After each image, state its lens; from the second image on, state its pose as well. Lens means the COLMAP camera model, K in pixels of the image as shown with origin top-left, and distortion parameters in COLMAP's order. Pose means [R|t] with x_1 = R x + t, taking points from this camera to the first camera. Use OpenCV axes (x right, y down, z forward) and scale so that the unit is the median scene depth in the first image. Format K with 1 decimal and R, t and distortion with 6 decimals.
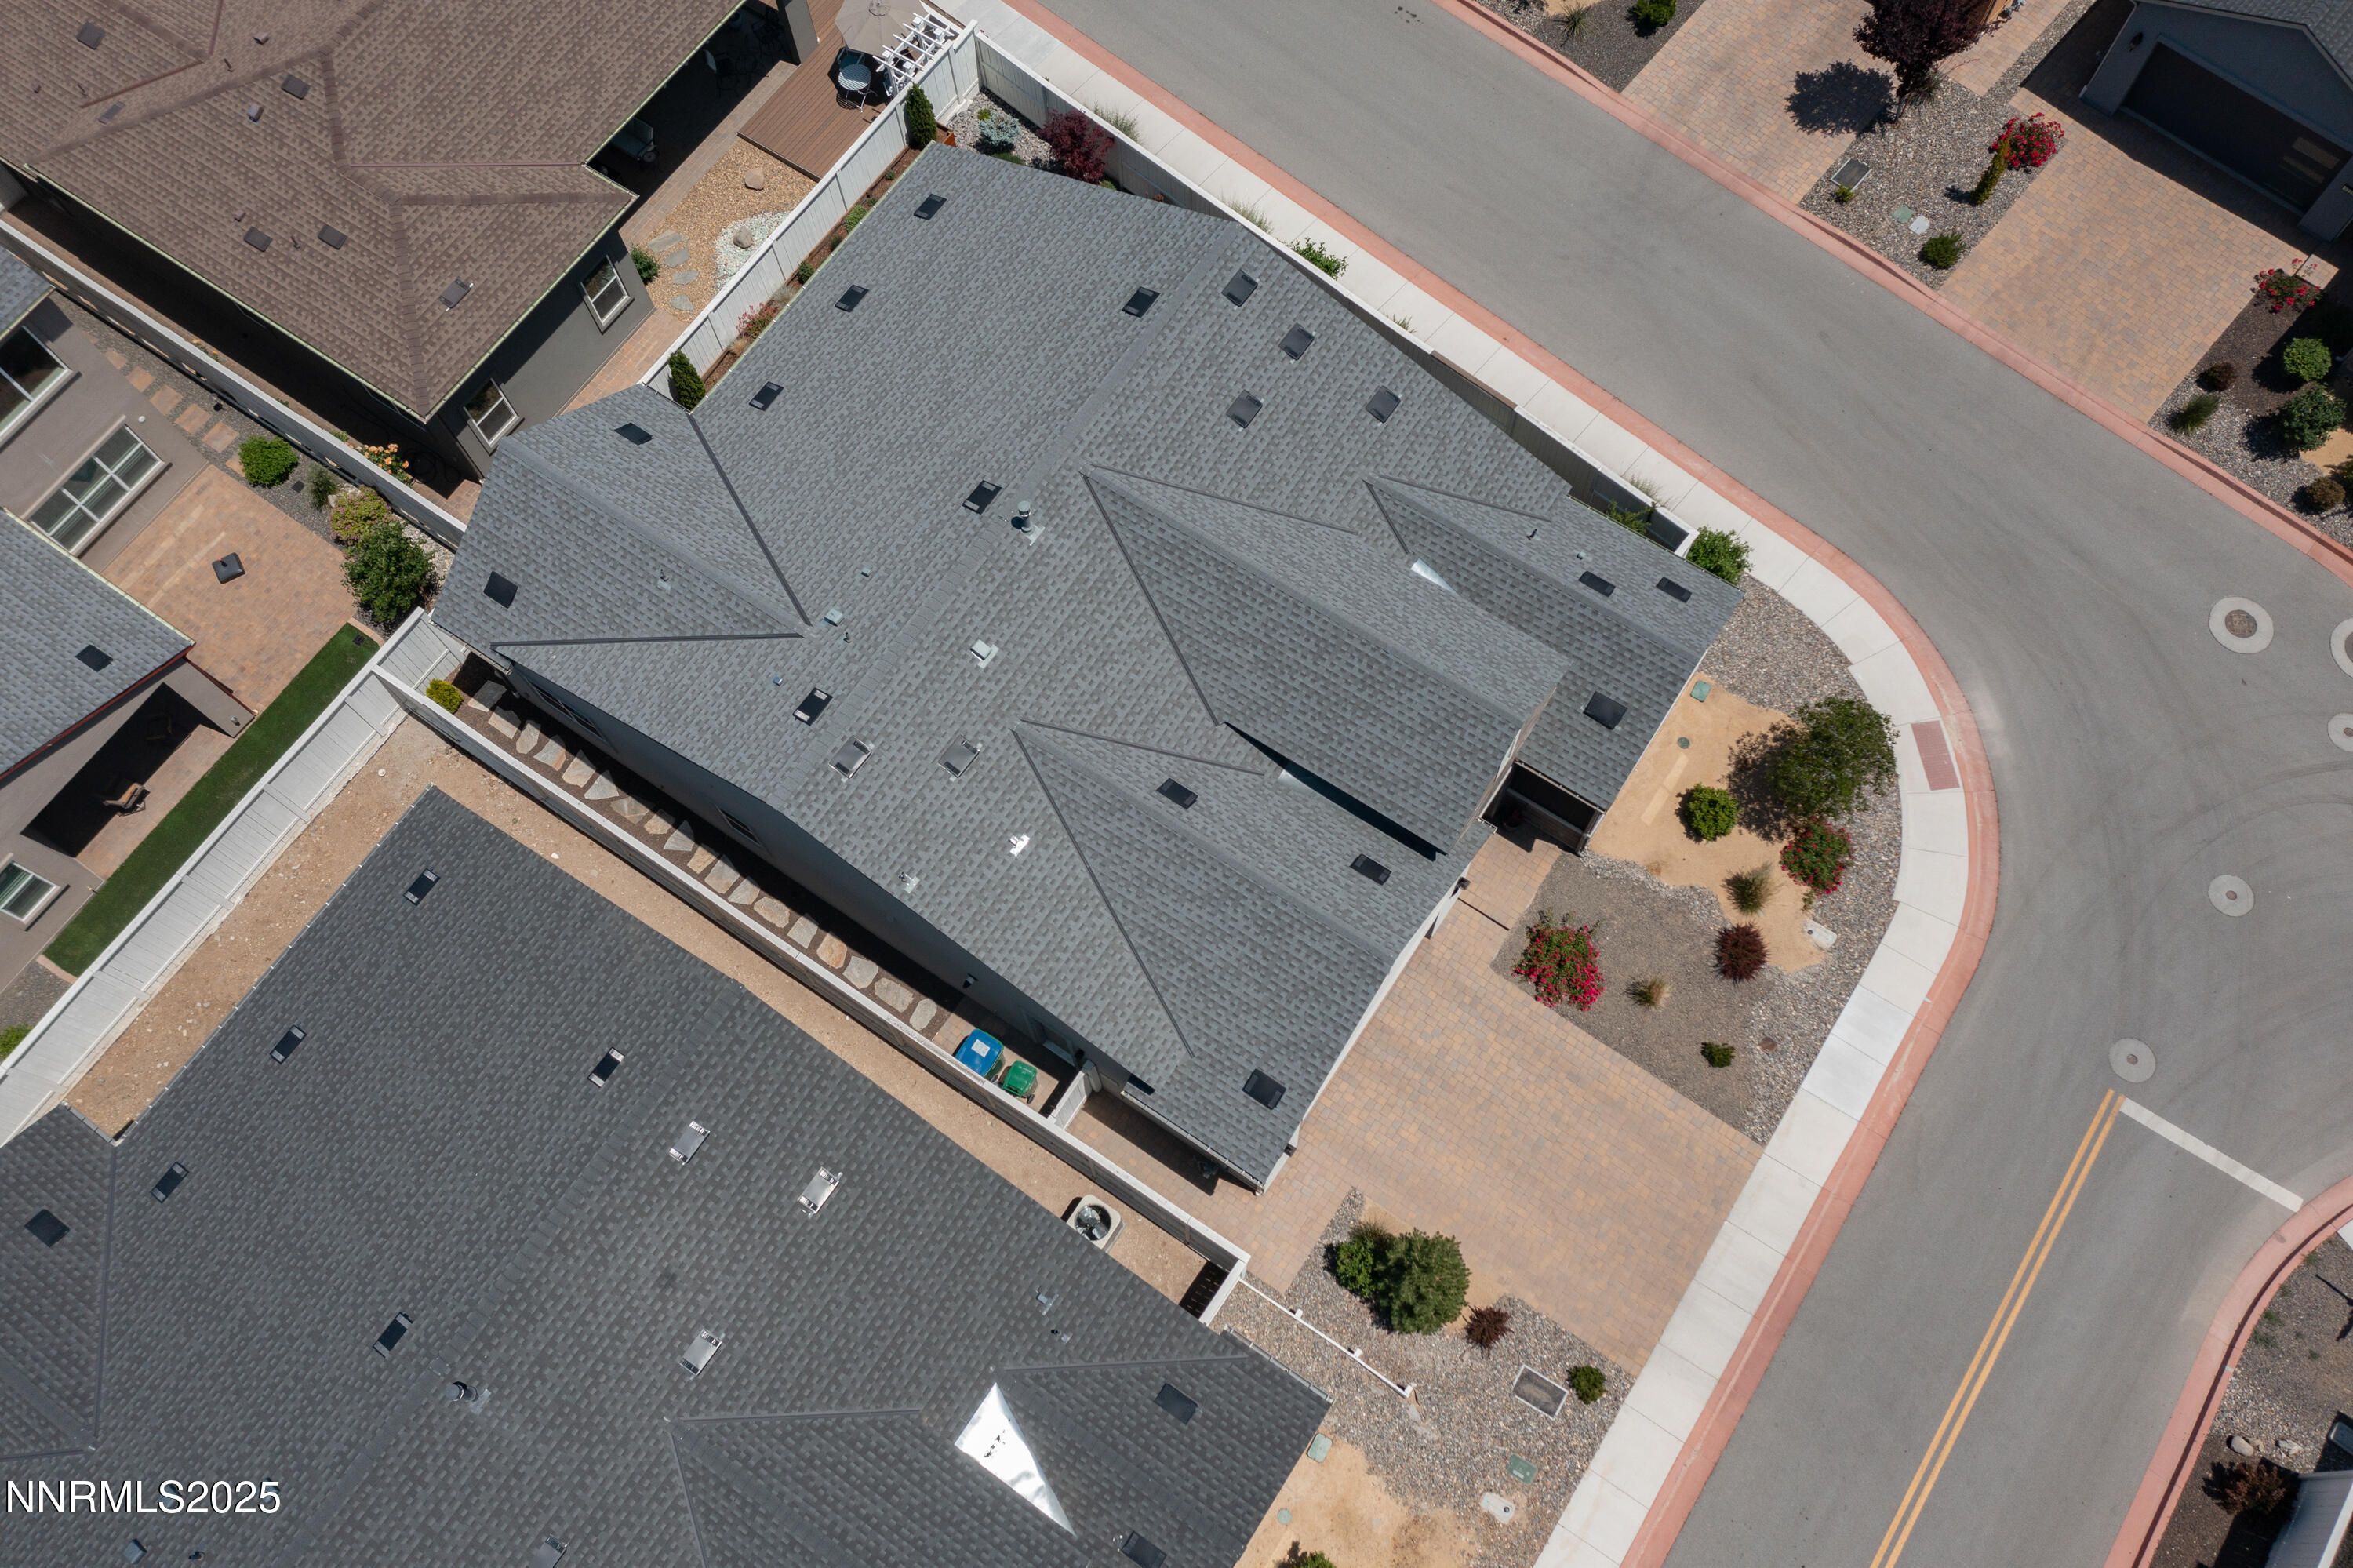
lens RADIAL K [[1859.7, 0, 1168.4], [0, 1859.7, 774.4], [0, 0, 1]] dist [-0.010453, 0.001219]
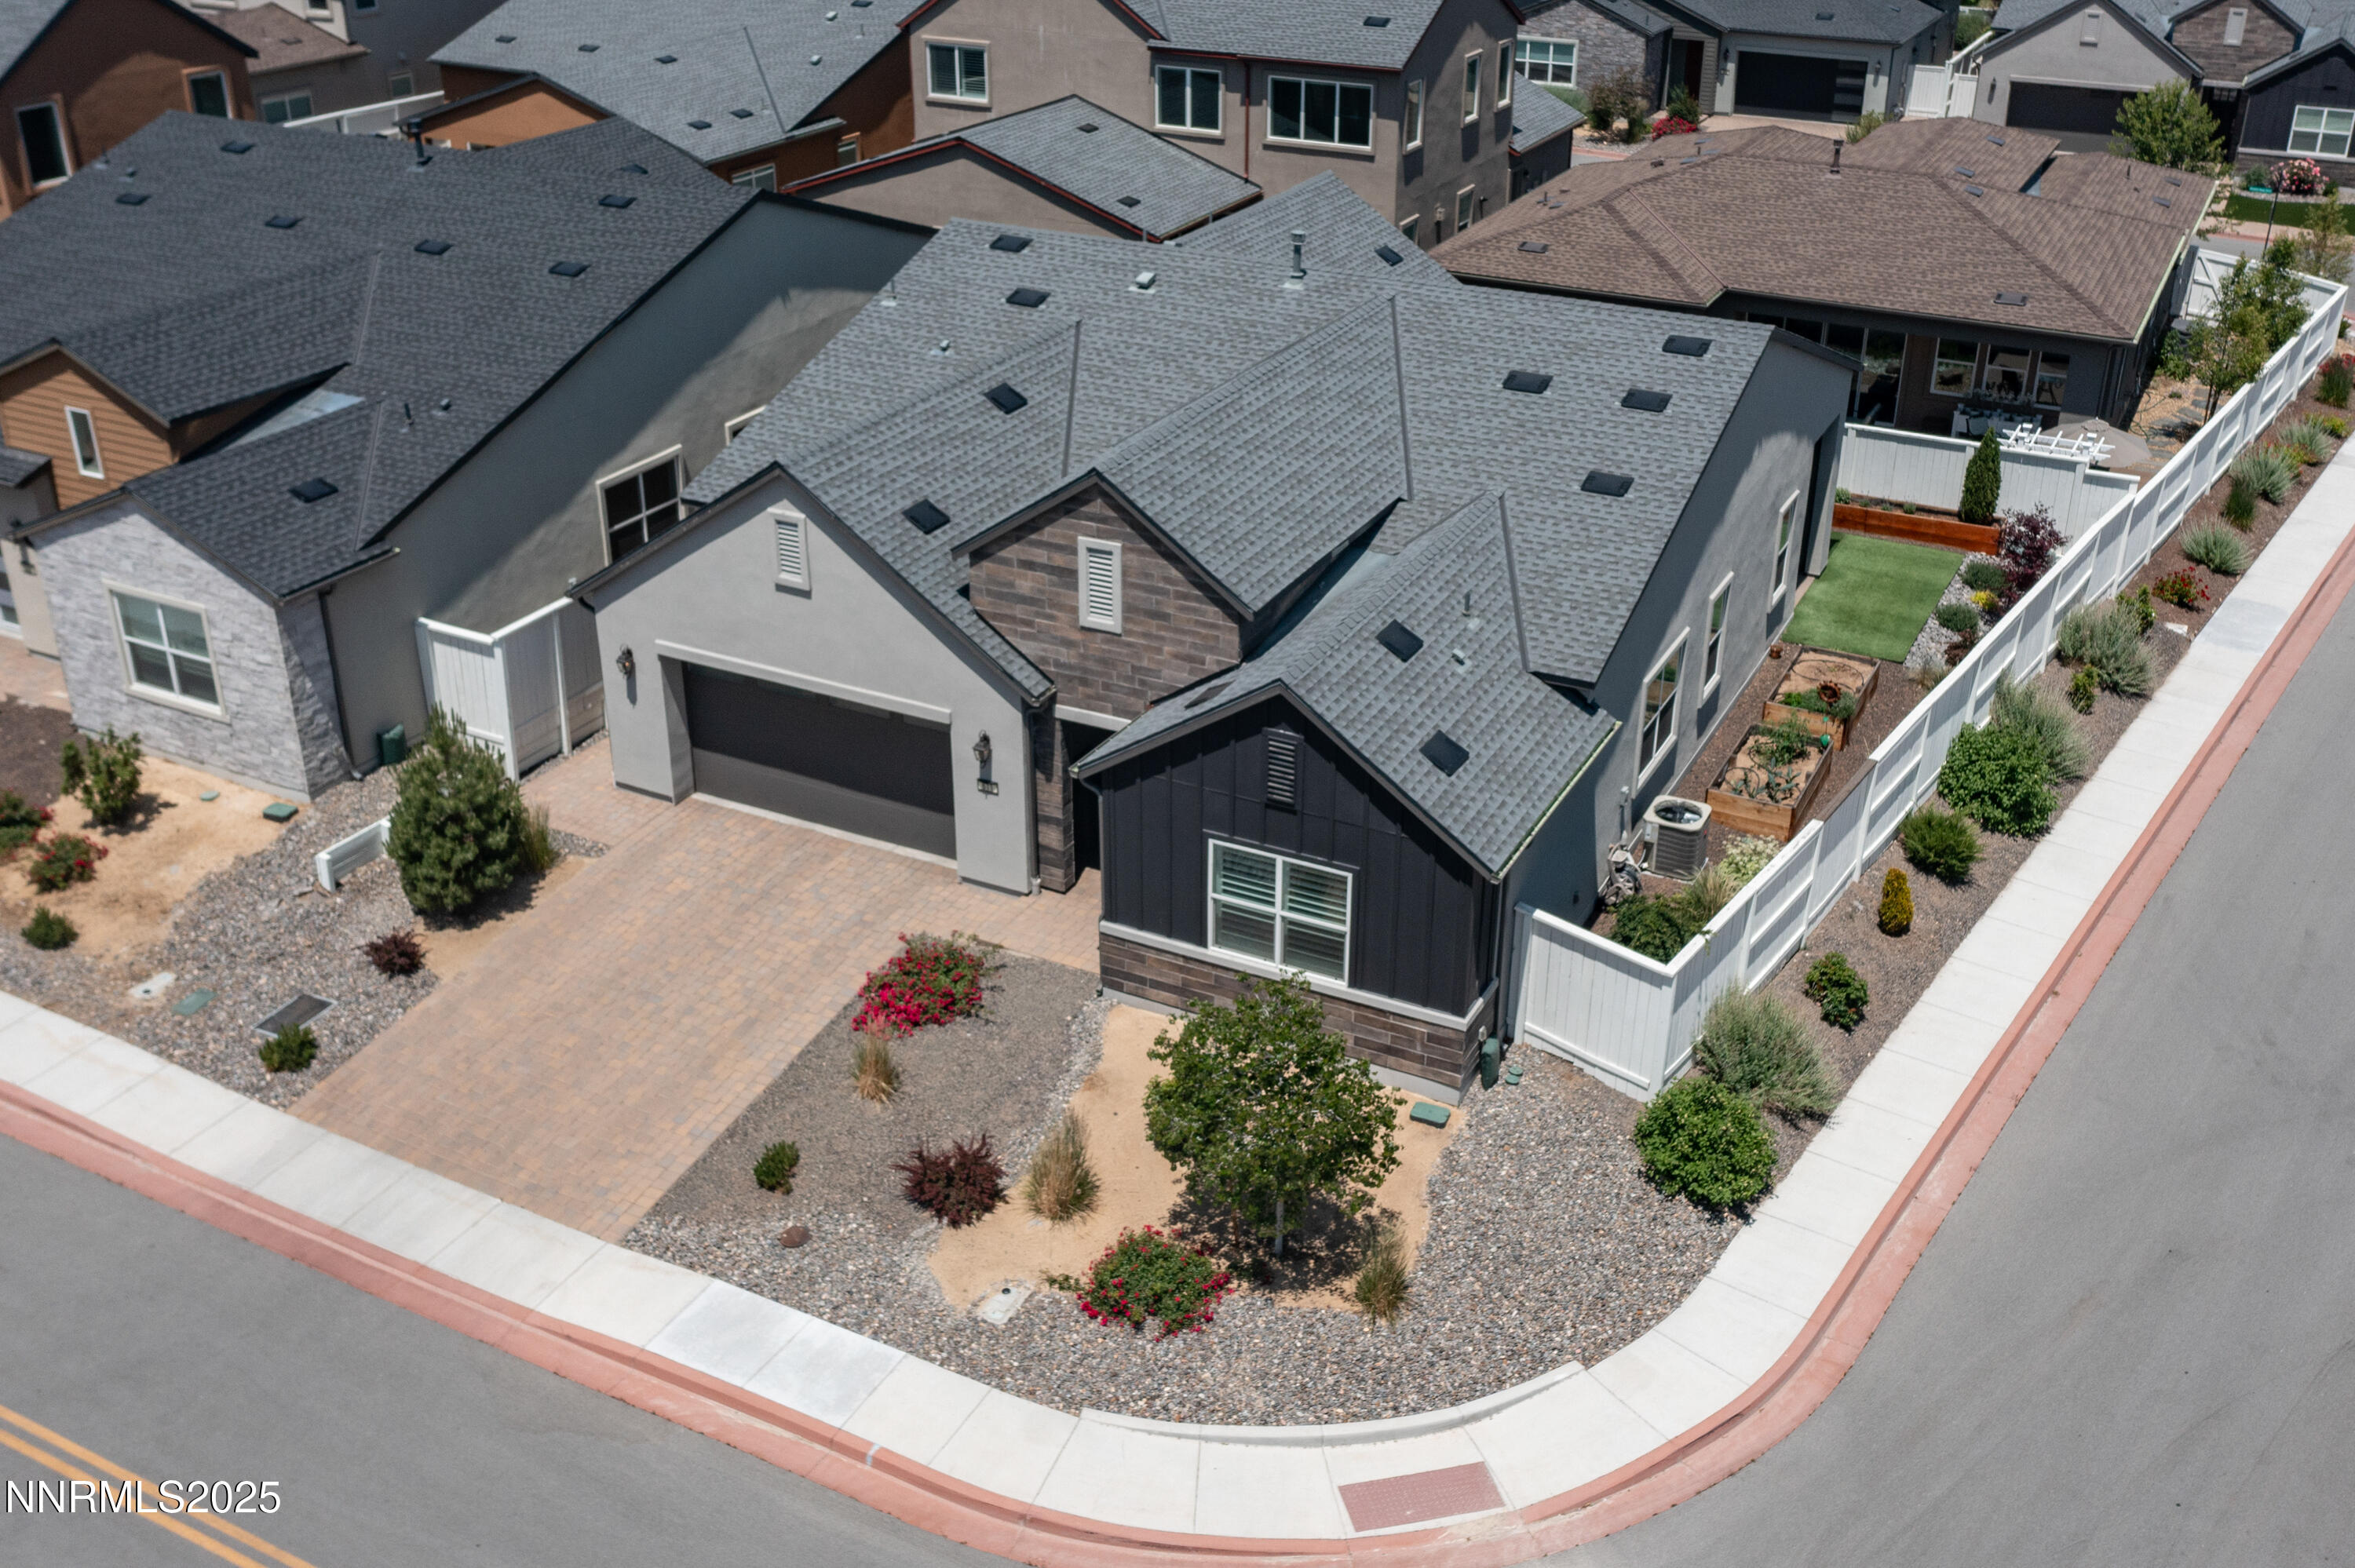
lens RADIAL K [[2232.3, 0, 1214.9], [0, 2232.3, 714.2], [0, 0, 1]] dist [-0.013485, 0.000000]
pose [[0.130692, 0.458999, -0.878771, 0.862206], [-0.924798, 0.375888, 0.058796, -0.073849], [0.357307, 0.805002, 0.473607, 0.589817]]
